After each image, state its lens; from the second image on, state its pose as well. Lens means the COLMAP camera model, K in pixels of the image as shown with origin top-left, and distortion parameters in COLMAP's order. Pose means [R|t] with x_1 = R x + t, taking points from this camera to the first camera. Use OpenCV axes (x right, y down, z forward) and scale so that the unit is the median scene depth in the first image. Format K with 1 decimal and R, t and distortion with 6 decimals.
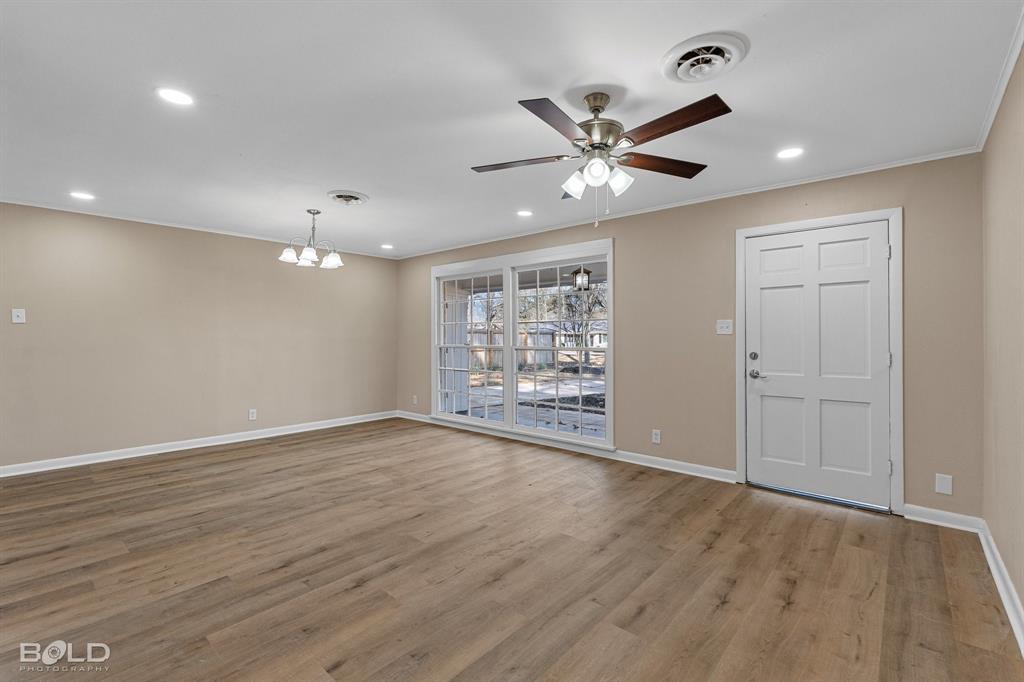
lens RADIAL K [[448.0, 0, 509.8], [0, 448.0, 335.5], [0, 0, 1]] dist [-0.004697, 0.001590]
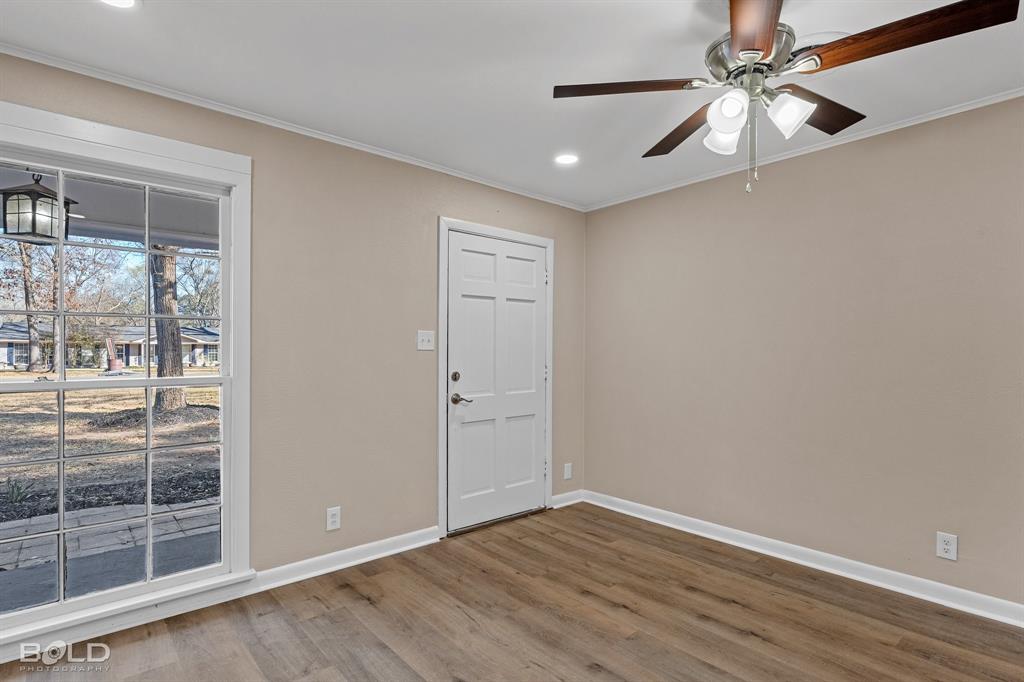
lens RADIAL K [[518.7, 0, 512.6], [0, 518.7, 356.7], [0, 0, 1]] dist [-0.001523, -0.001036]
pose [[0.130251, -0.014206, 0.991379, -0.455741], [-0.007416, 0.999855, 0.015302, -0.007200], [-0.991453, -0.009345, 0.130127, 0.921275]]
